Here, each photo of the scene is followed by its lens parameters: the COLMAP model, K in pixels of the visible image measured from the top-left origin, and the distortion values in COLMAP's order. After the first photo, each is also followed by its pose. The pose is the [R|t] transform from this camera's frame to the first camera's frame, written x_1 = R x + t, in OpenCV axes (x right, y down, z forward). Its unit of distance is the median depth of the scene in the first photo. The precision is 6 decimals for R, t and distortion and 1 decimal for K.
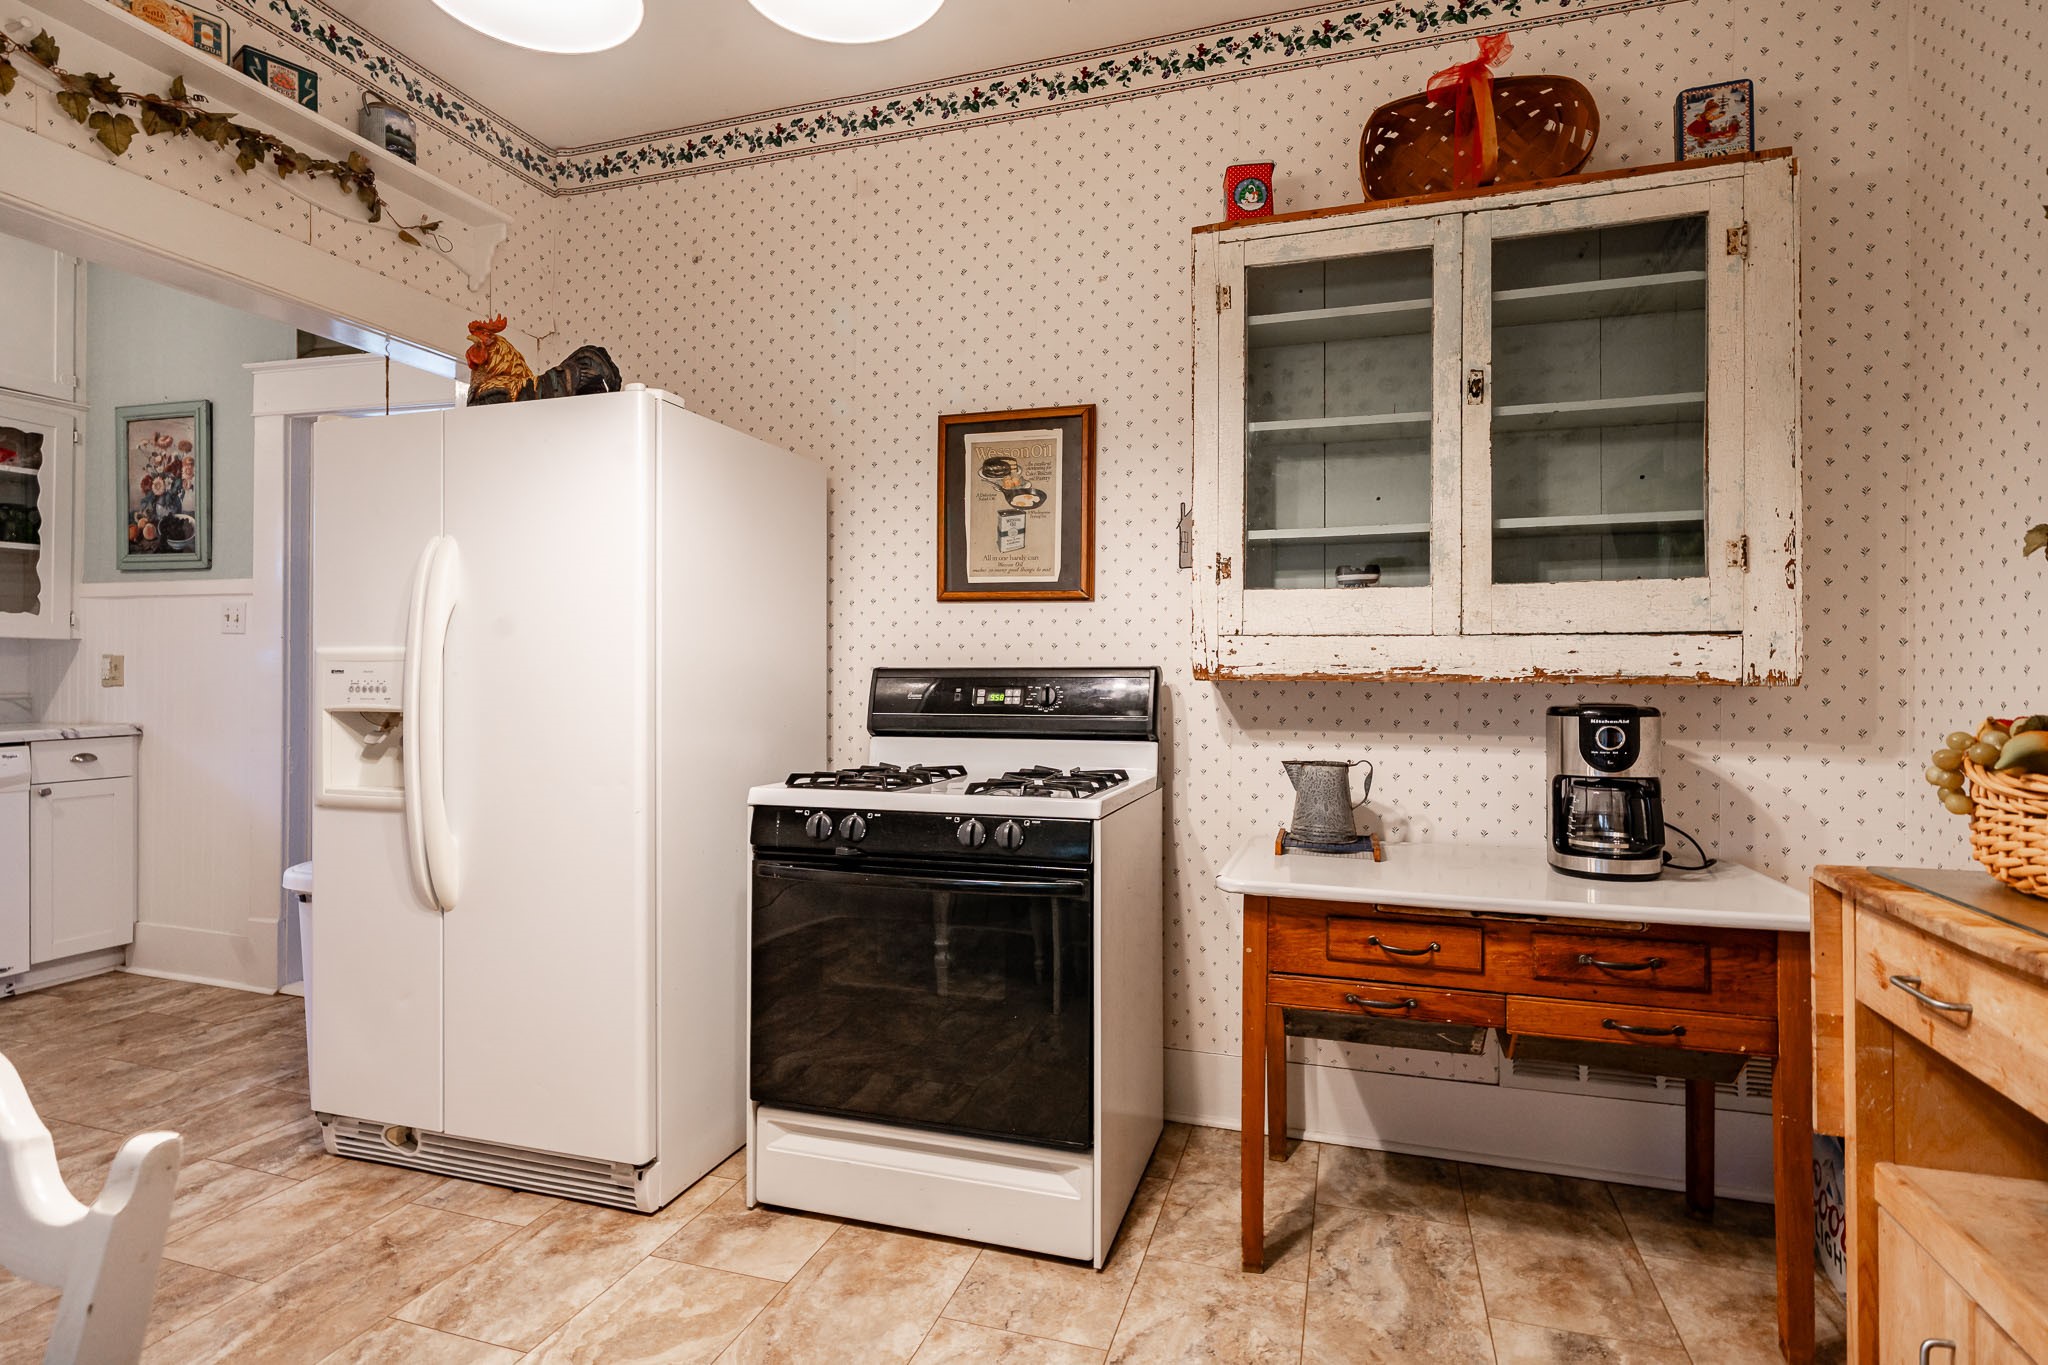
lens RADIAL K [[1007.4, 0, 1067.0], [0, 1007.4, 675.9], [0, 0, 1]] dist [0.002716, 0.000288]
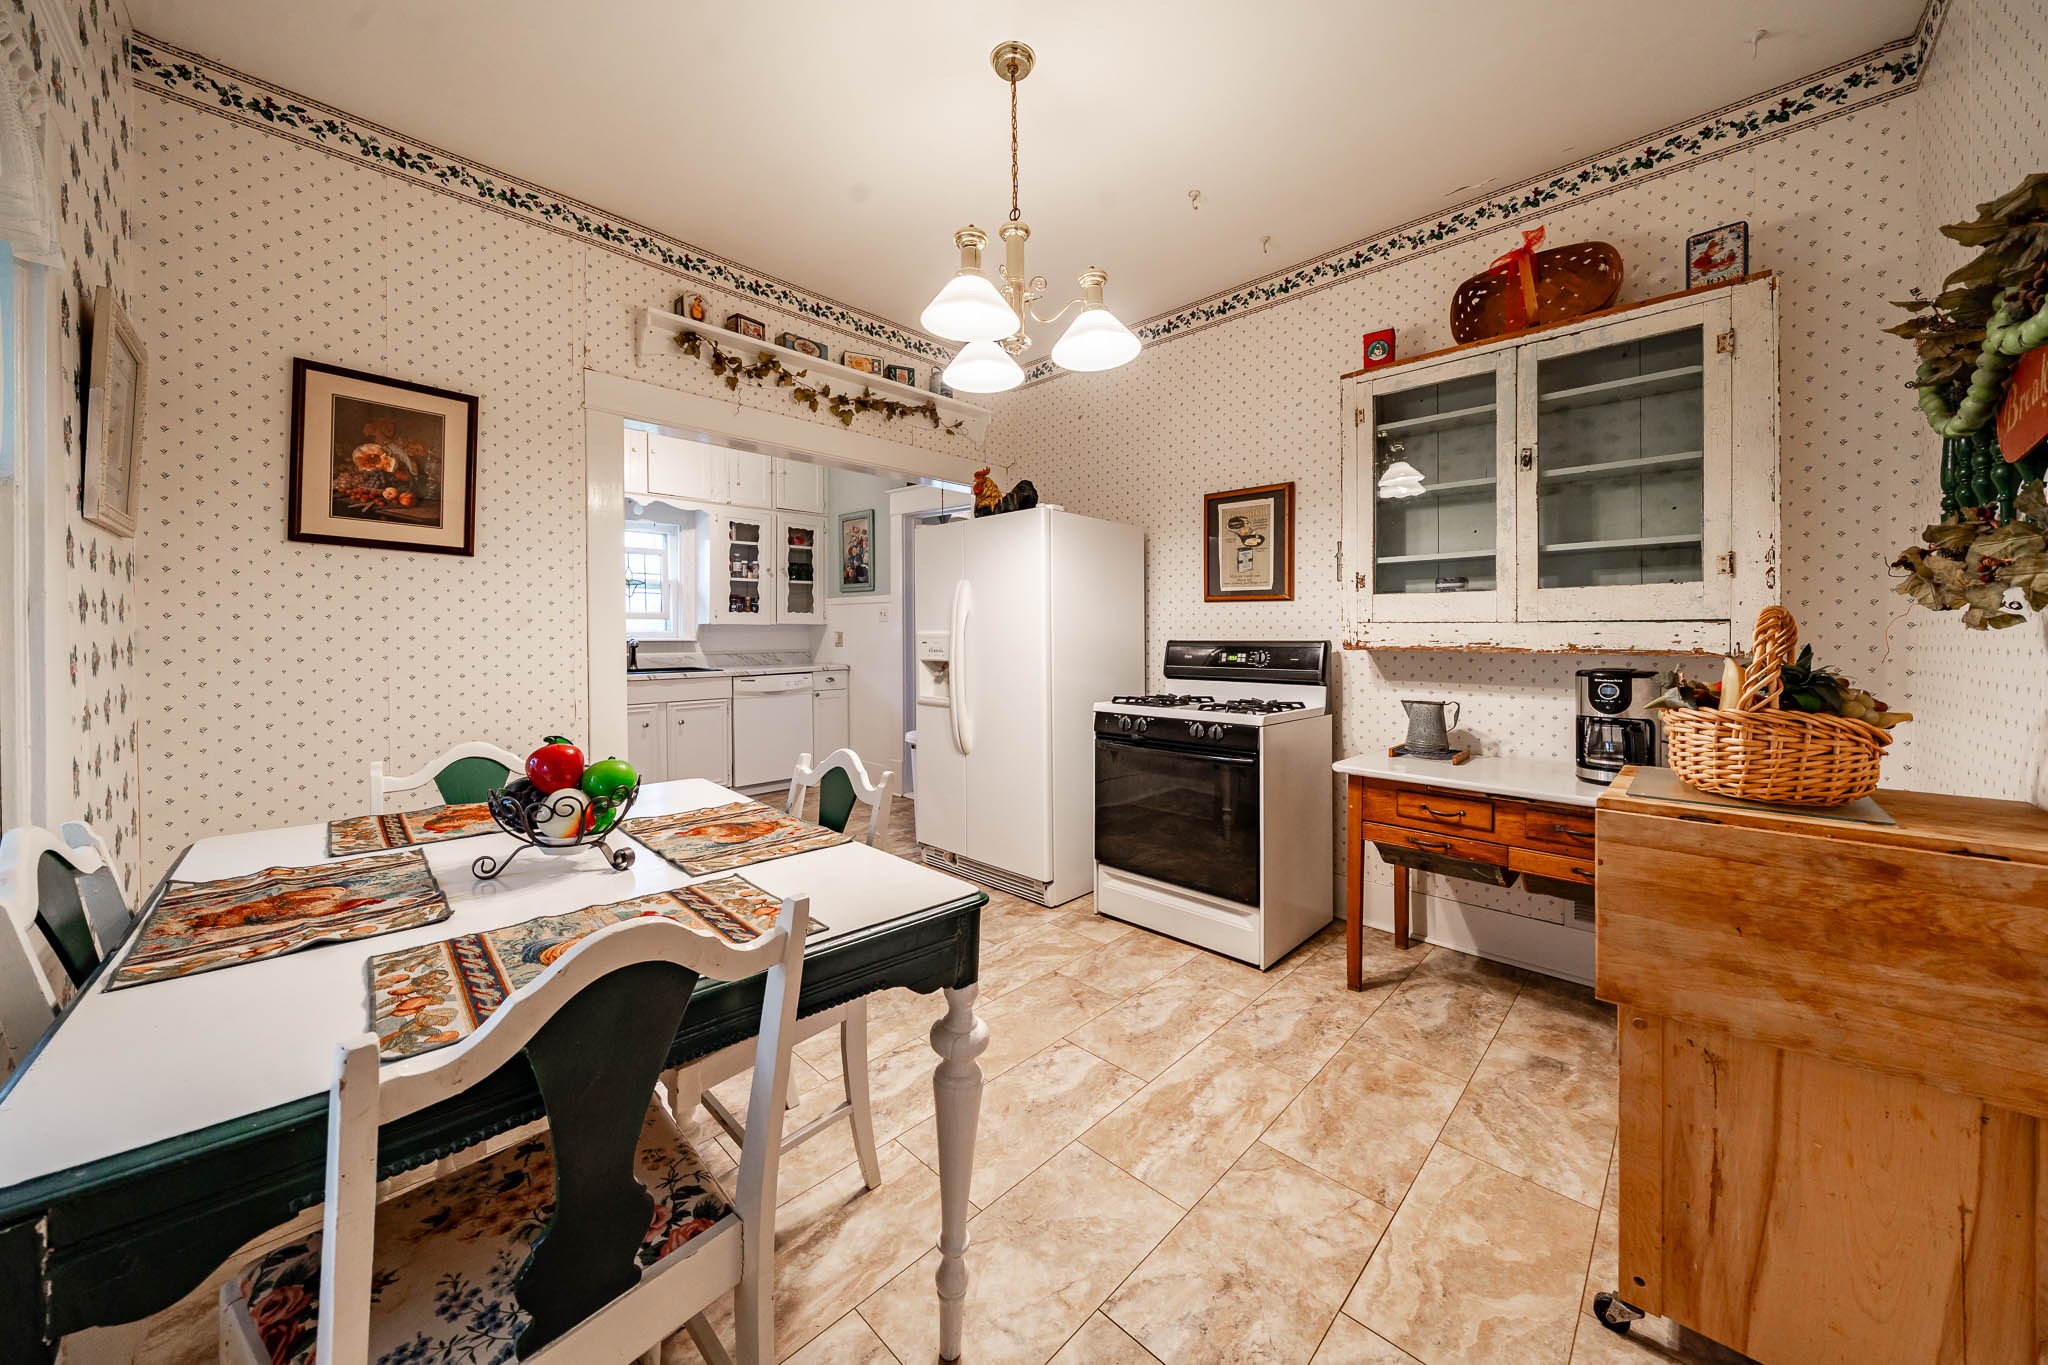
lens RADIAL K [[701.3, 0, 1013.6], [0, 701.3, 648.6], [0, 0, 1]] dist [-0.003011, 0.000026]
pose [[0.877544, 0.006272, -0.479454, 0.182756], [0.001067, 0.999886, 0.015033, -0.013725], [0.479494, -0.013703, 0.877438, -0.247026]]
